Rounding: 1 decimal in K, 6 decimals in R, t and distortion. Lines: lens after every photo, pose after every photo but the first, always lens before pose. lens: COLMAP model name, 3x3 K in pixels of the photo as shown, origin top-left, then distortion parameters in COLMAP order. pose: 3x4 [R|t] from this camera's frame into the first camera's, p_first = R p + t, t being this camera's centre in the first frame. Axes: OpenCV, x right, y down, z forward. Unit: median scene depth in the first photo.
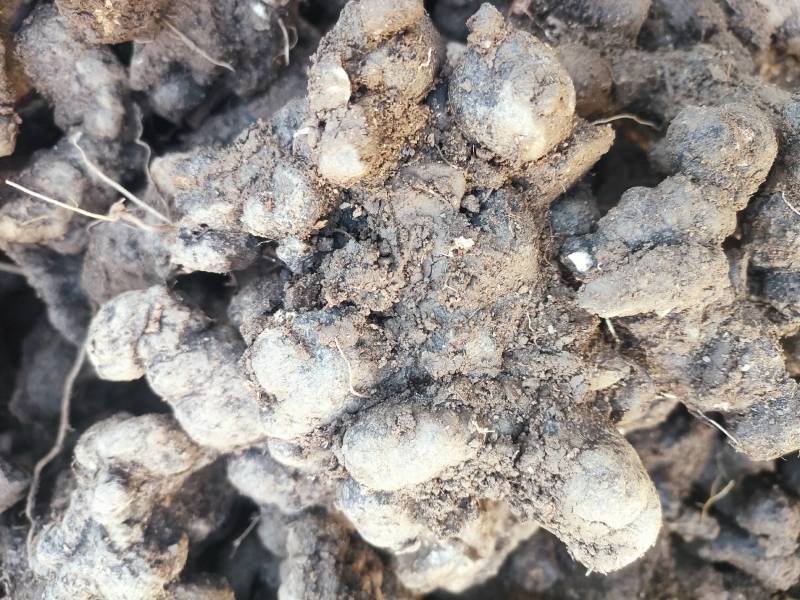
lens RADIAL K [[649.8, 0, 400.0], [0, 649.8, 300.0], [0, 0, 1]] dist [-0.042976, -0.018717]
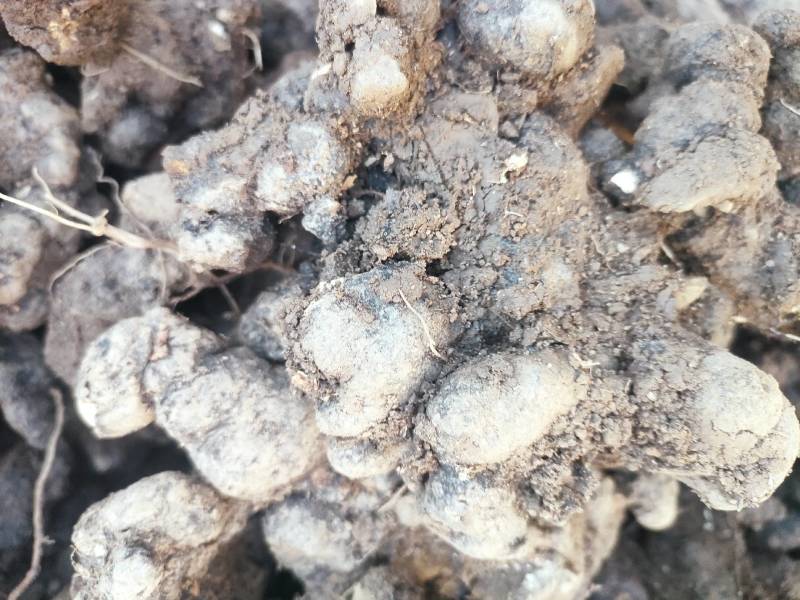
lens RADIAL K [[649.8, 0, 400.0], [0, 649.8, 300.0], [0, 0, 1]] dist [-0.042976, -0.018717]
pose [[0.972284, -0.180299, 0.148848, -0.211269], [0.207704, 0.958385, -0.195850, 0.221515], [-0.107342, 0.221338, 0.969272, 0.163414]]
